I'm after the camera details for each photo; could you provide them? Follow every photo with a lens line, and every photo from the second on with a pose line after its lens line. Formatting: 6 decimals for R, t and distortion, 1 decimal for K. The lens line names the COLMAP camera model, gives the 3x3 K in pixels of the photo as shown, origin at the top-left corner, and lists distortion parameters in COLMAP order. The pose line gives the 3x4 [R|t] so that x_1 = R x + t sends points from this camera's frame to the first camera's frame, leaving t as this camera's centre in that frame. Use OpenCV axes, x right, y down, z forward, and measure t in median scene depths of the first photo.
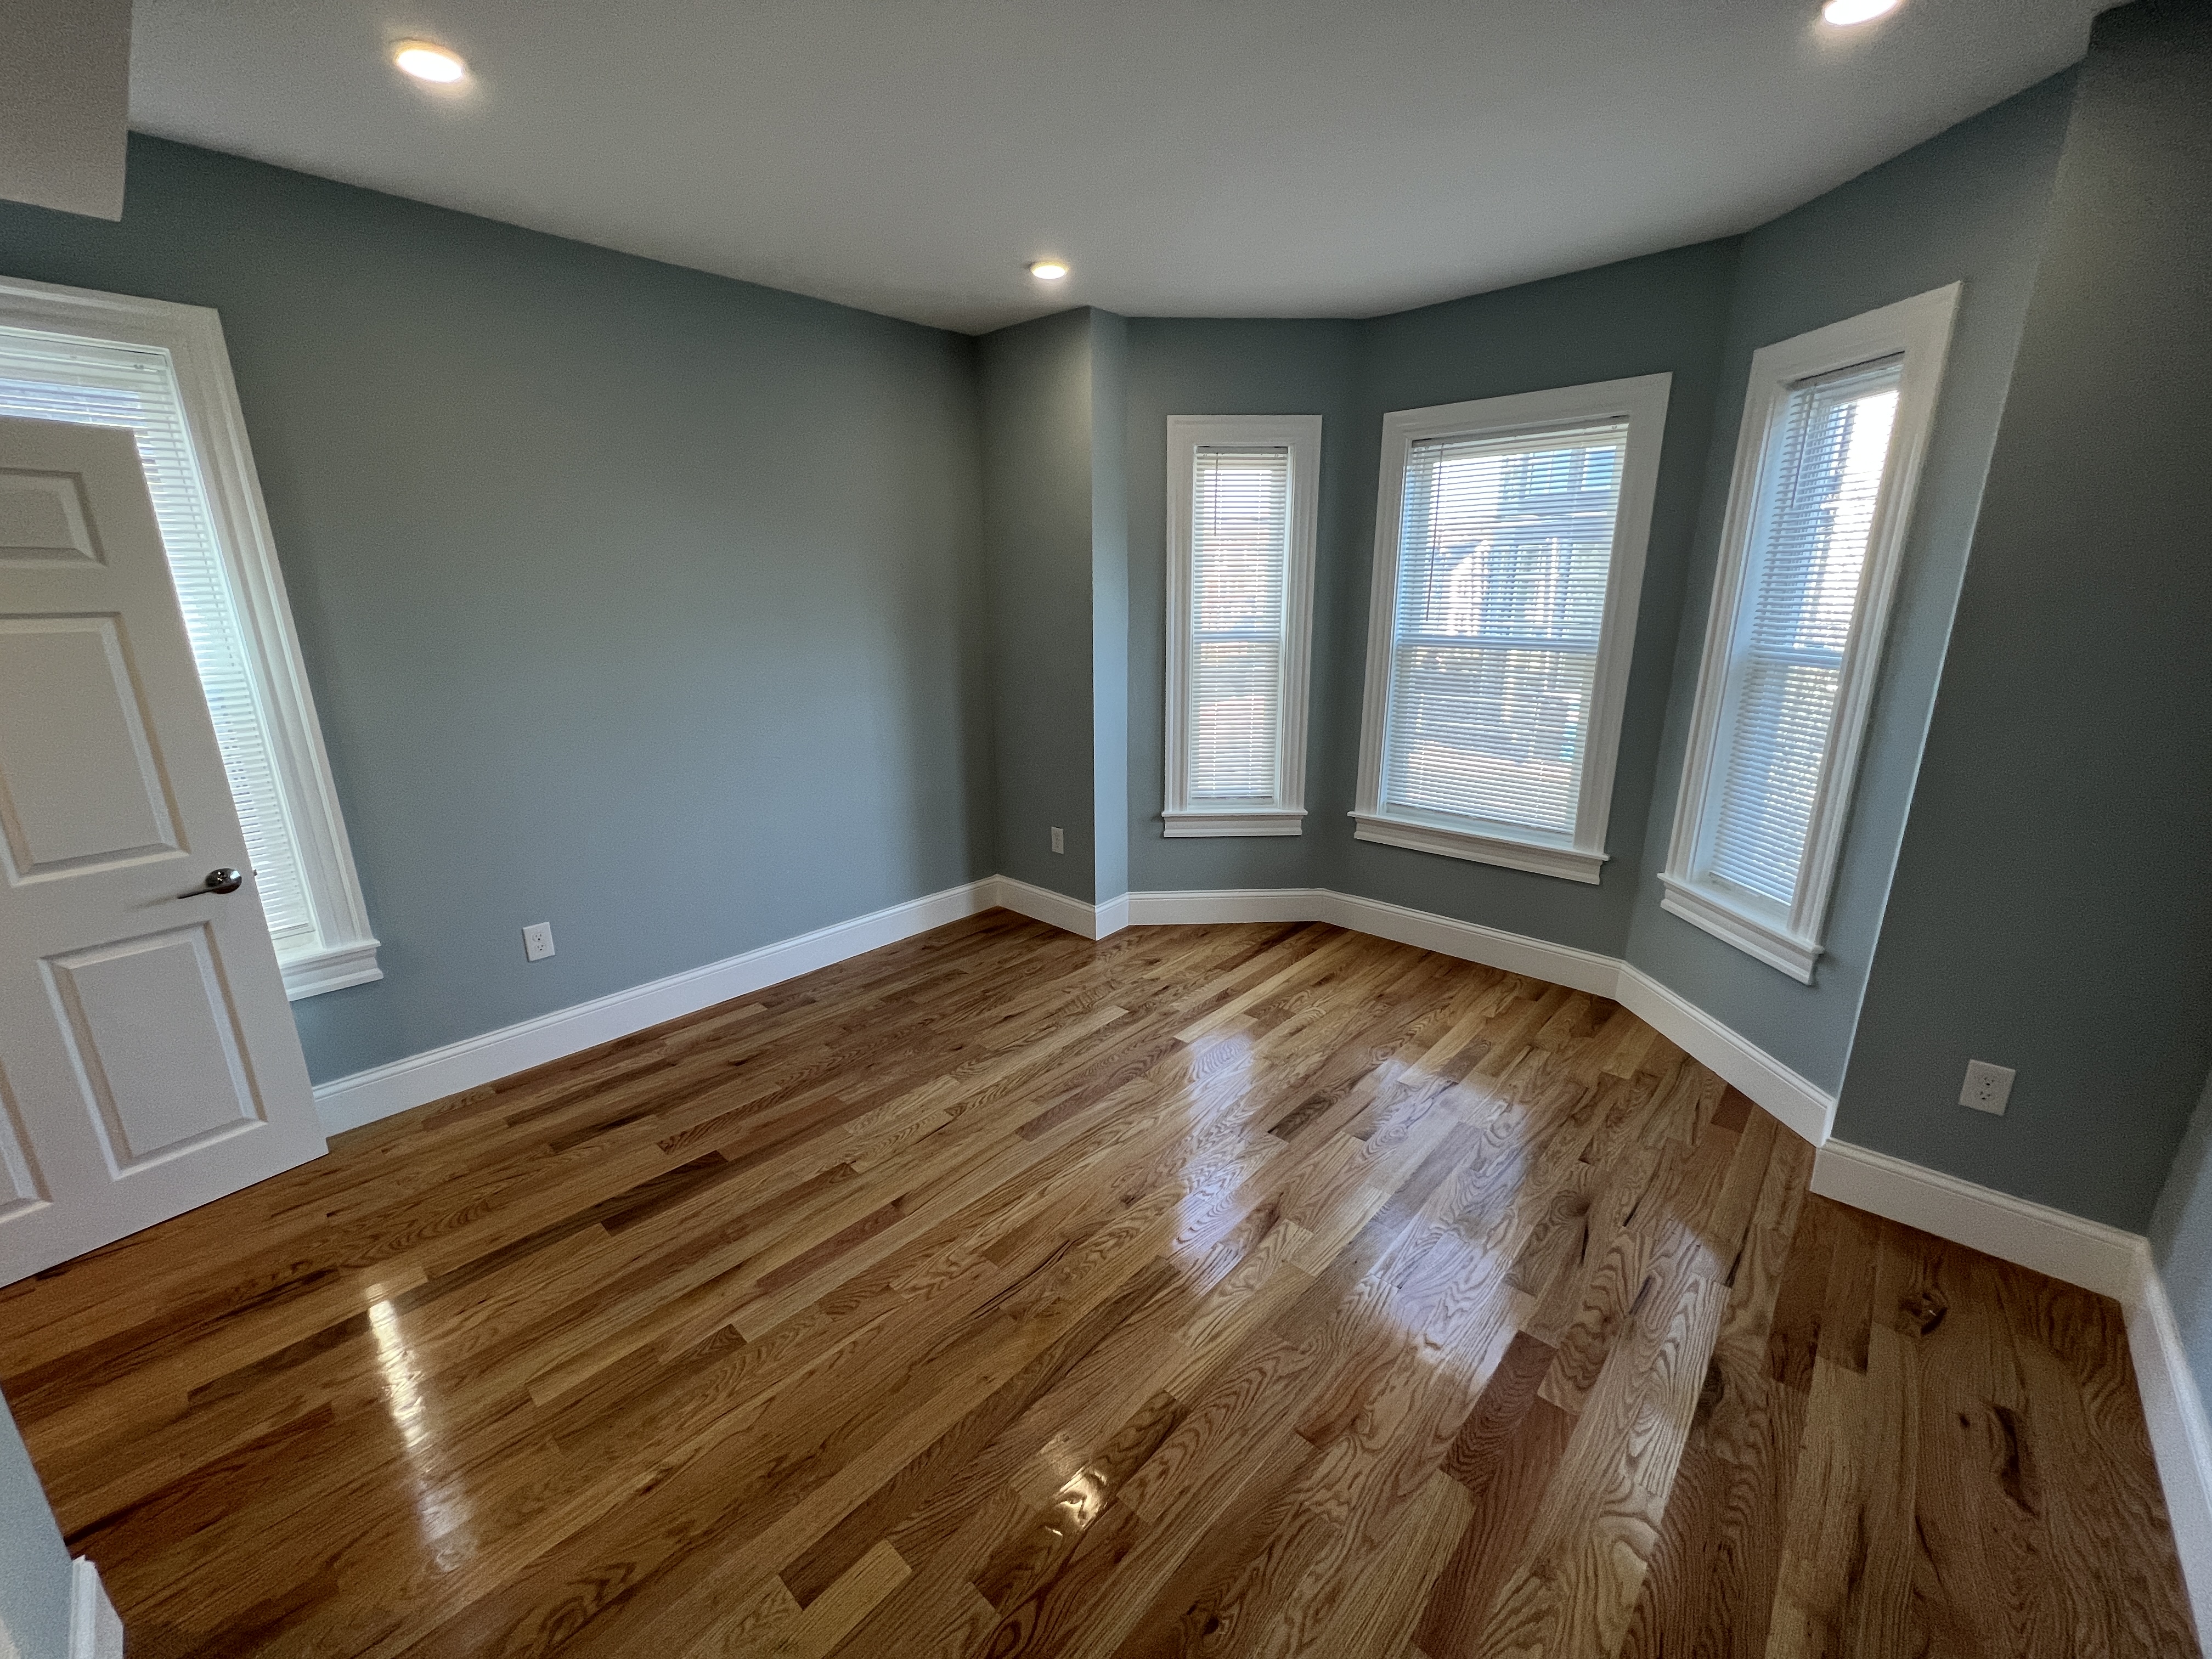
lens RADIAL K [[884.4, 0, 1109.1], [0, 884.4, 833.5], [0, 0, 1]] dist [-0.002696, 0.000639]
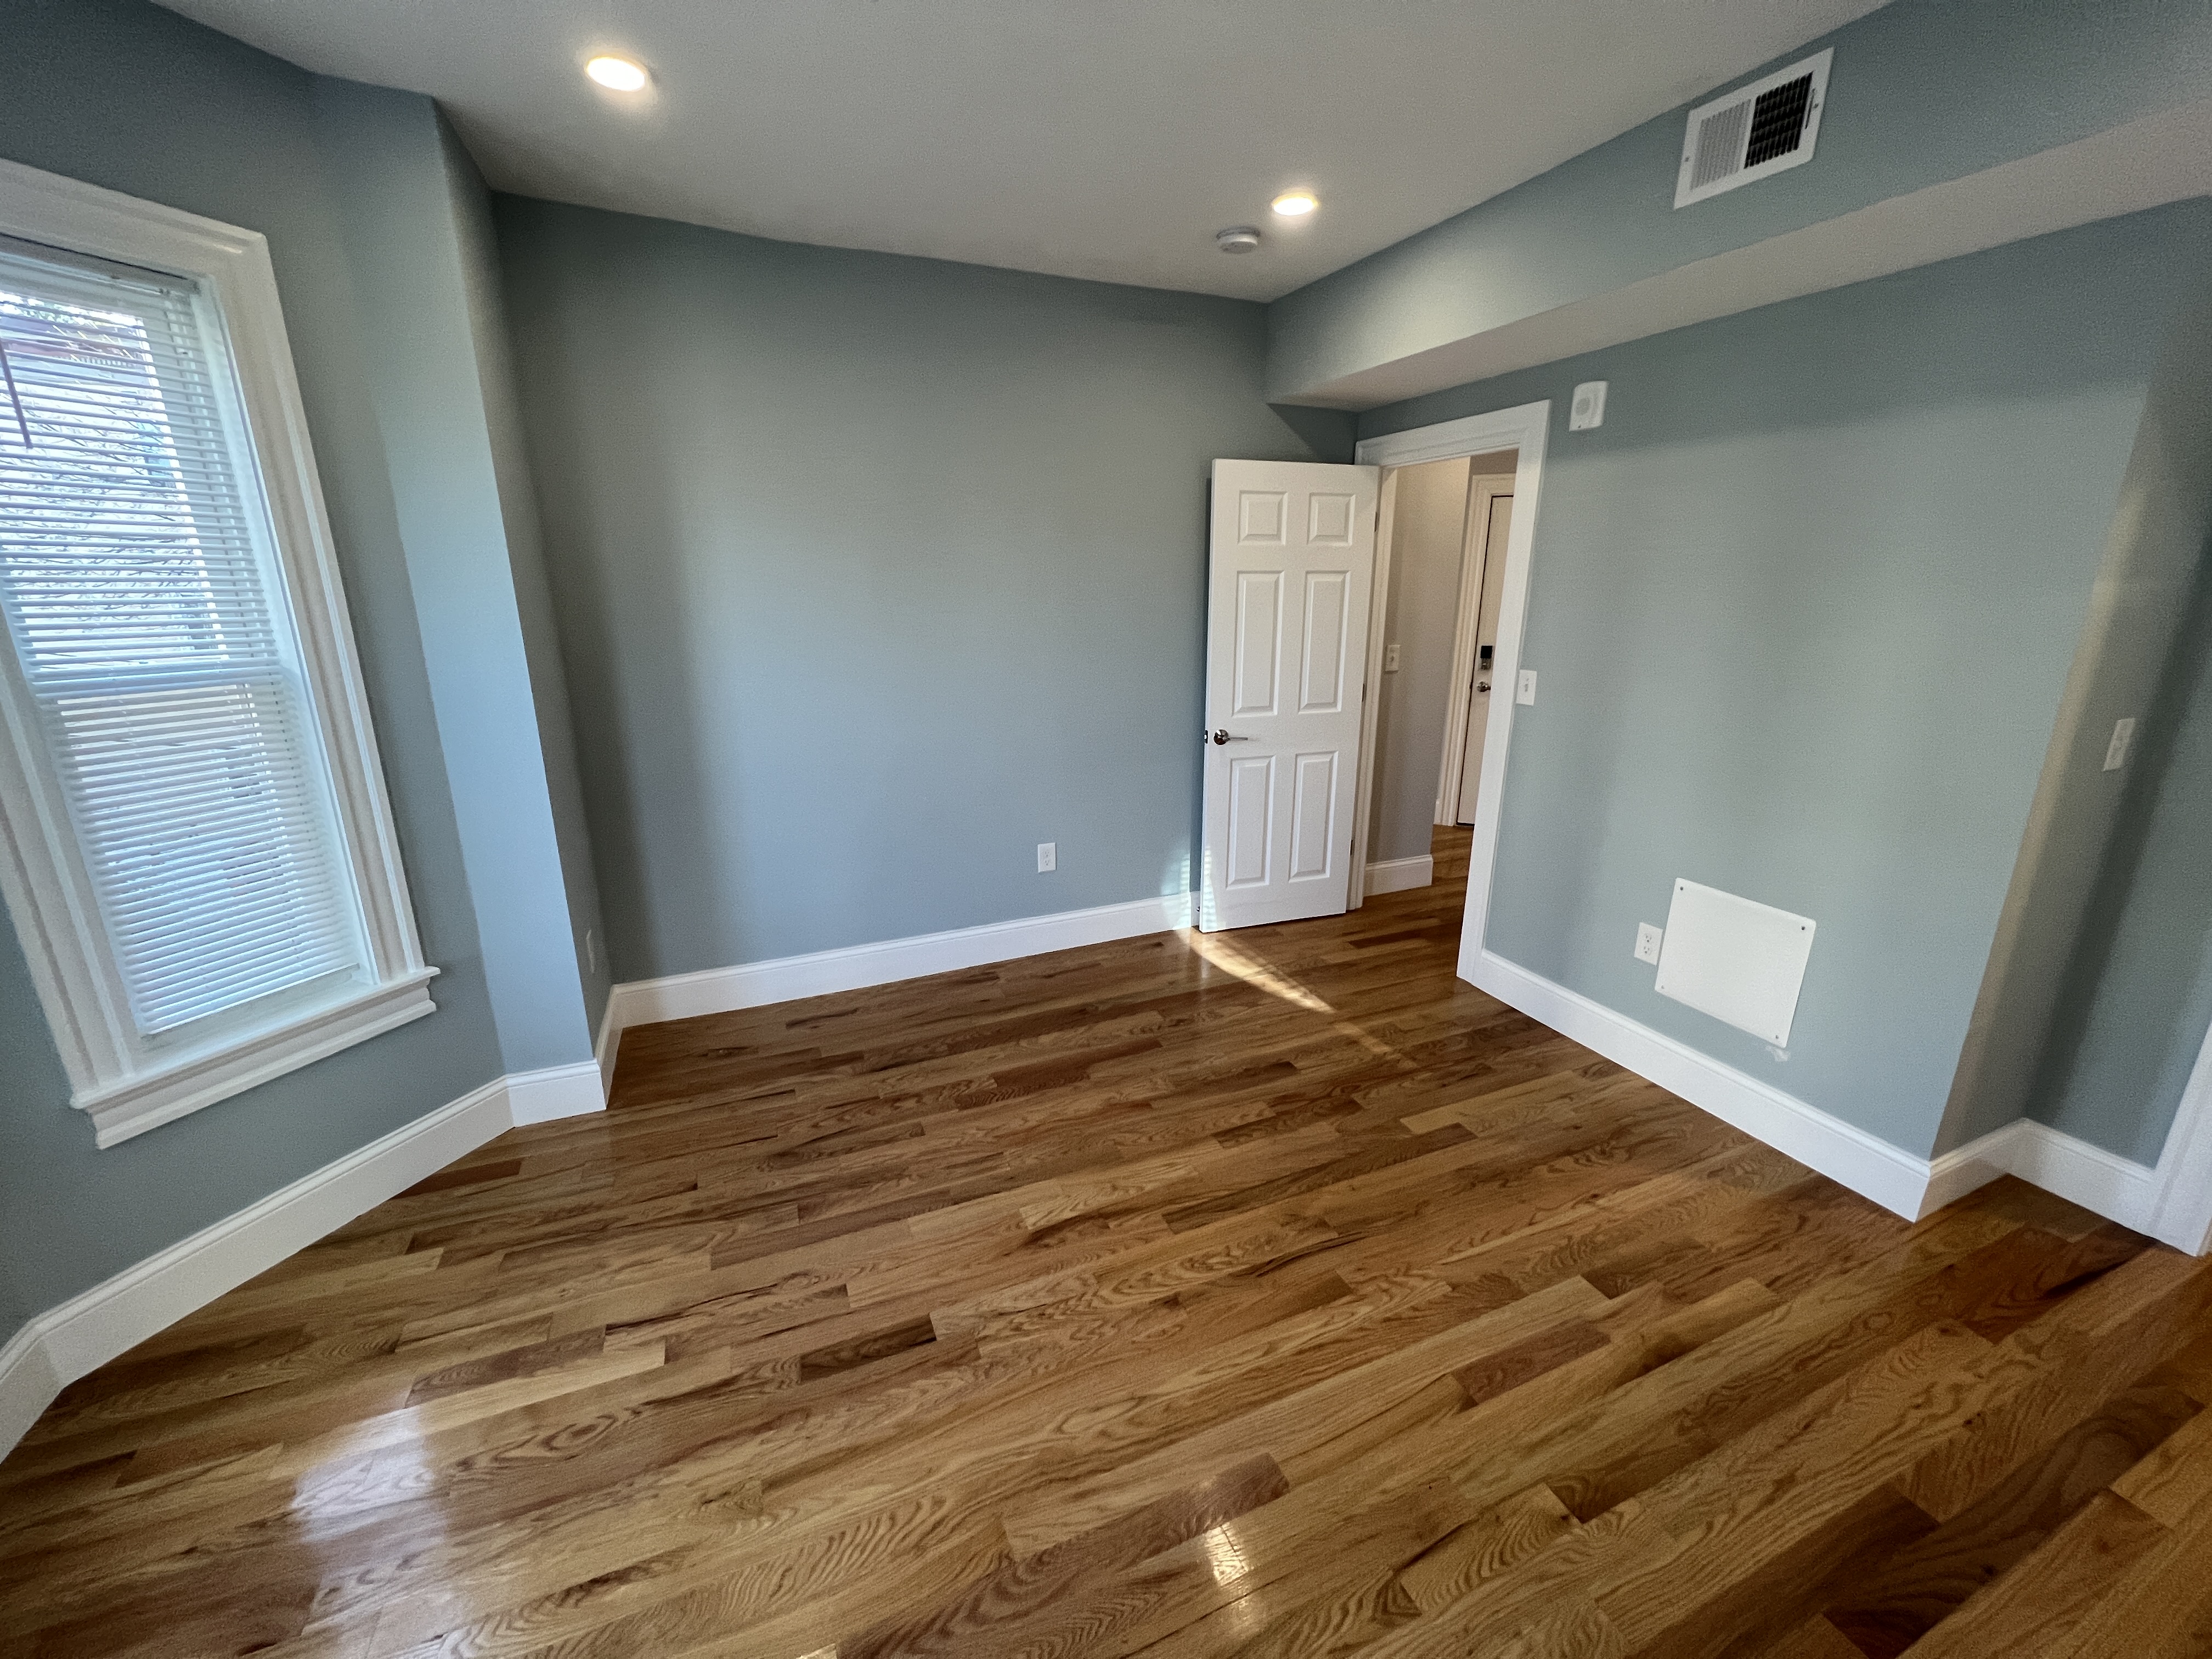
lens RADIAL K [[884.4, 0, 1104.4], [0, 884.4, 833.9], [0, 0, 1]] dist [-0.002696, 0.000639]
pose [[-0.910299, -0.107894, 0.399644, -0.153857], [0.116954, 0.859067, 0.498323, -0.292020], [-0.397087, 0.500363, -0.769389, 1.079376]]
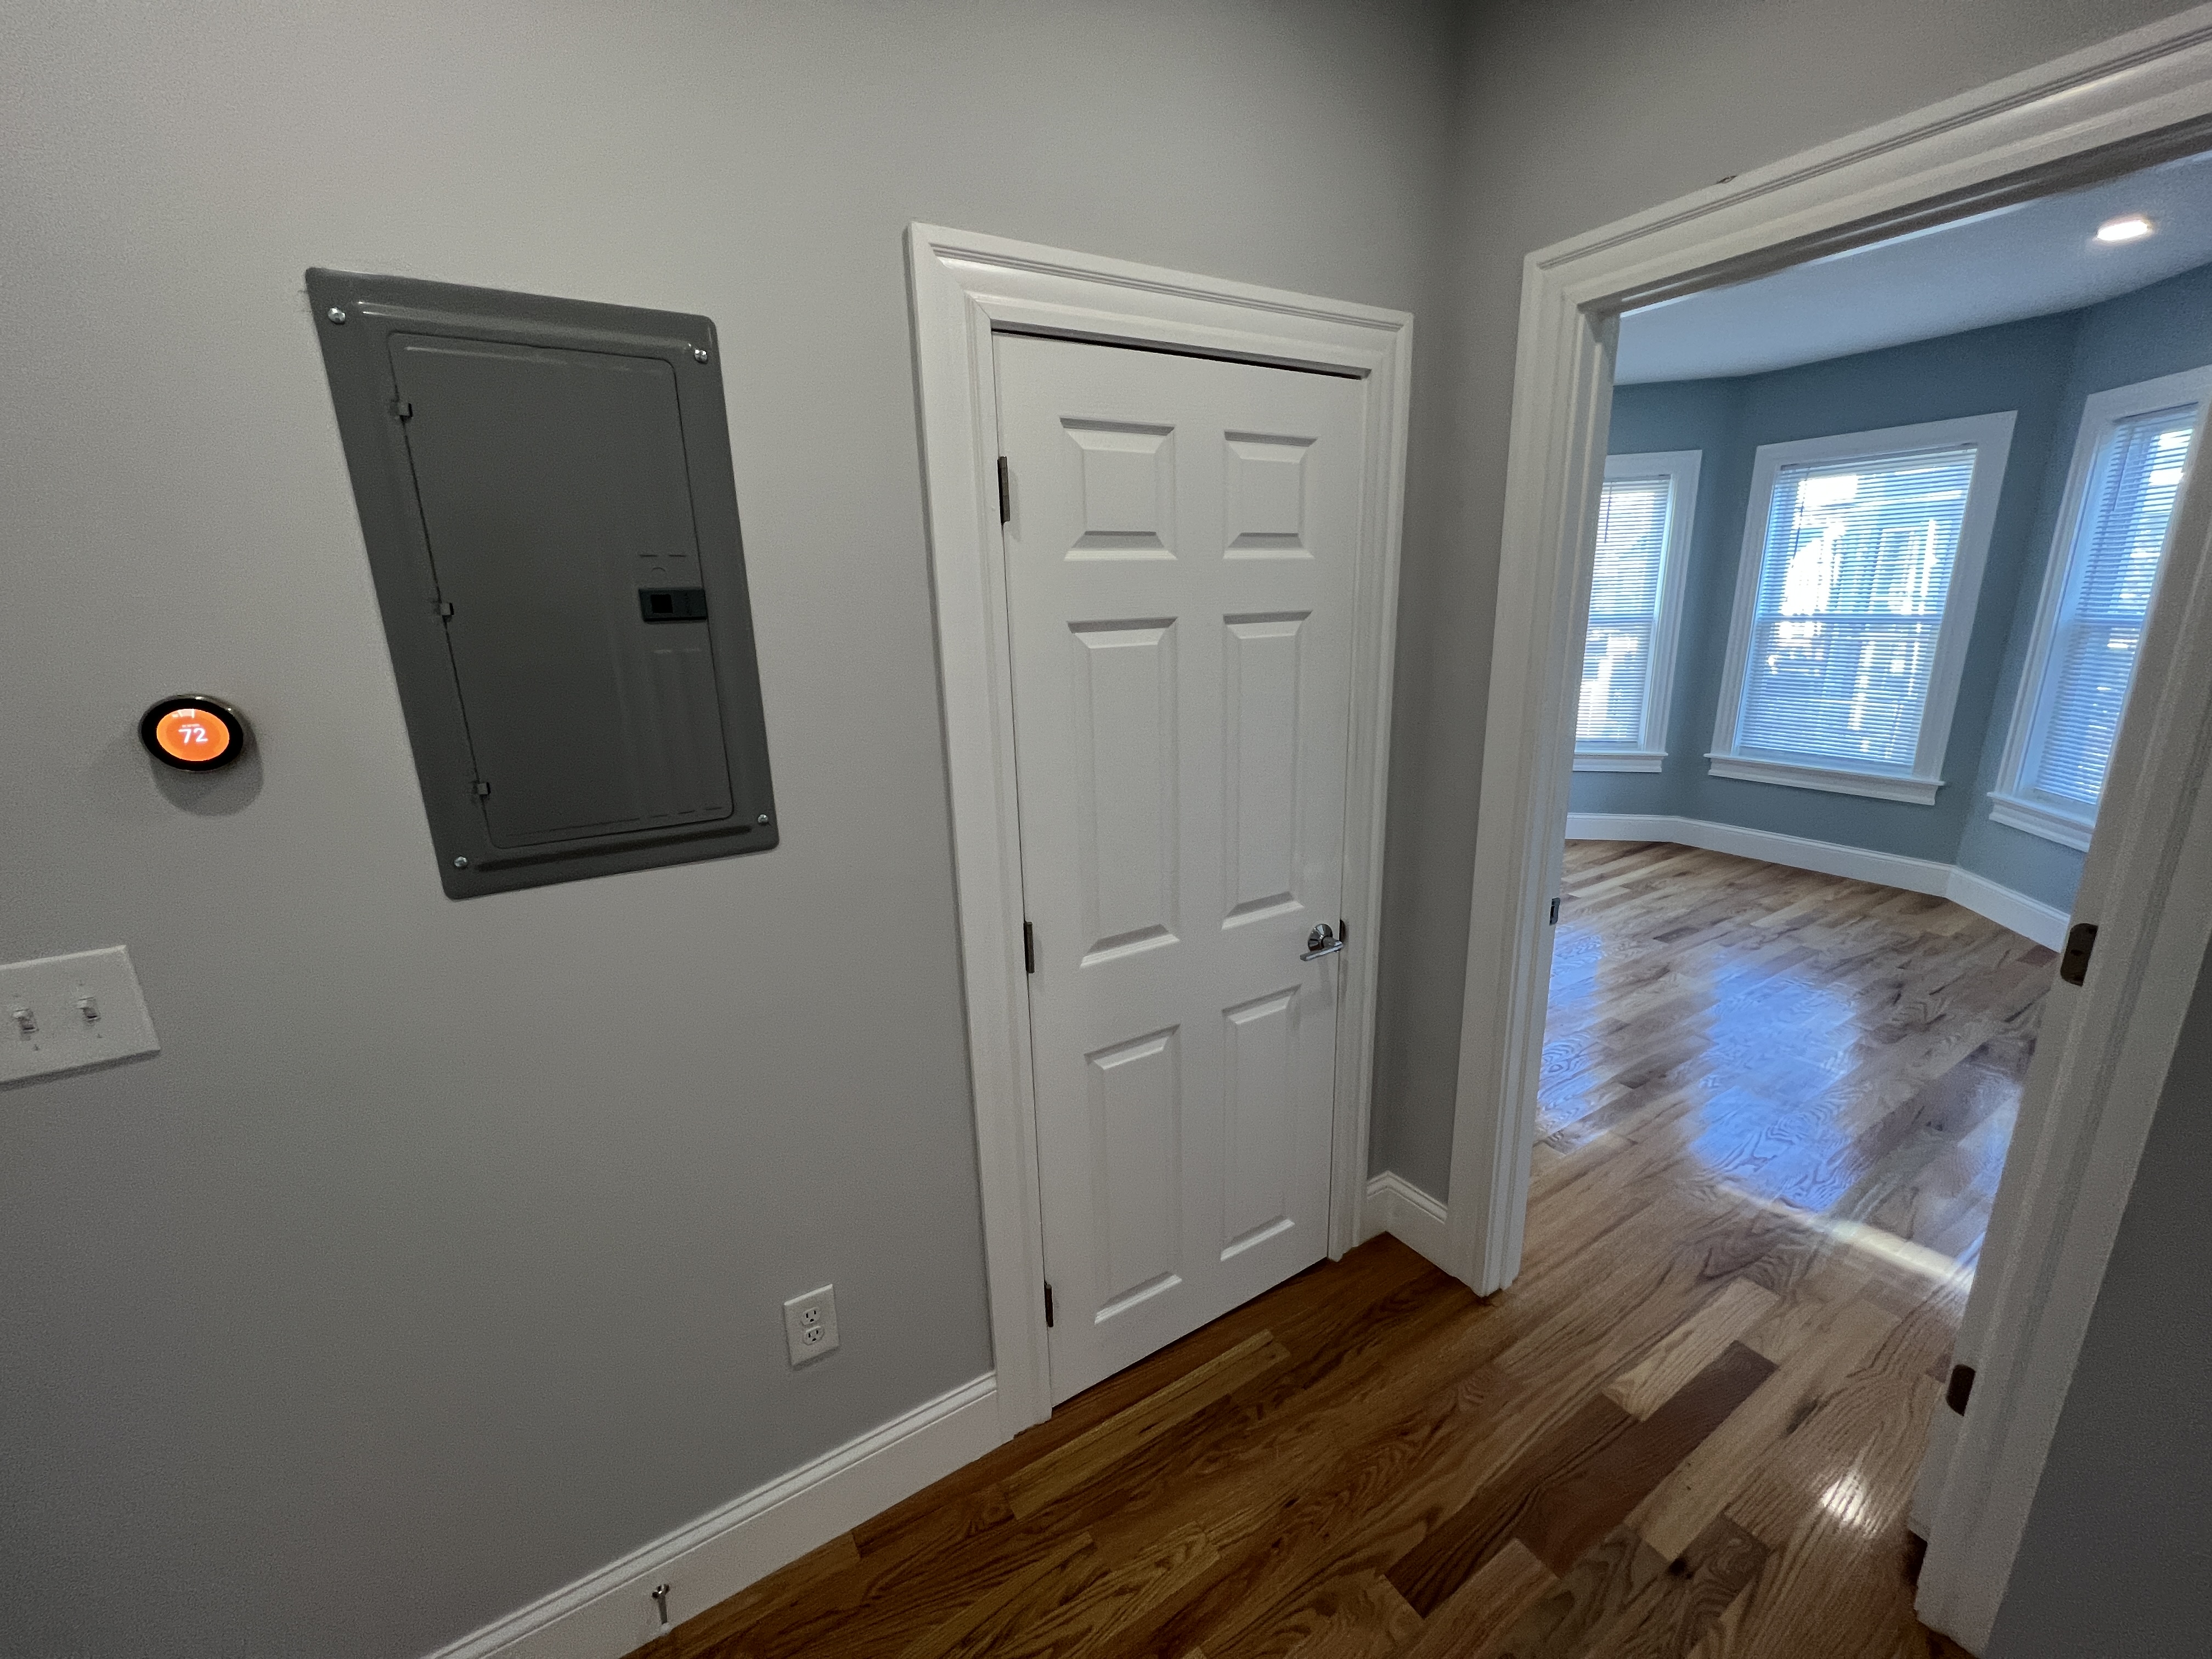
lens RADIAL K [[884.4, 0, 1105.2], [0, 884.4, 834.2], [0, 0, 1]] dist [-0.002696, 0.000639]
pose [[0.960179, 0.051082, -0.274676, -0.264764], [-0.052110, 0.998635, 0.003558, 0.169768], [0.274483, 0.010897, 0.961530, -0.602568]]
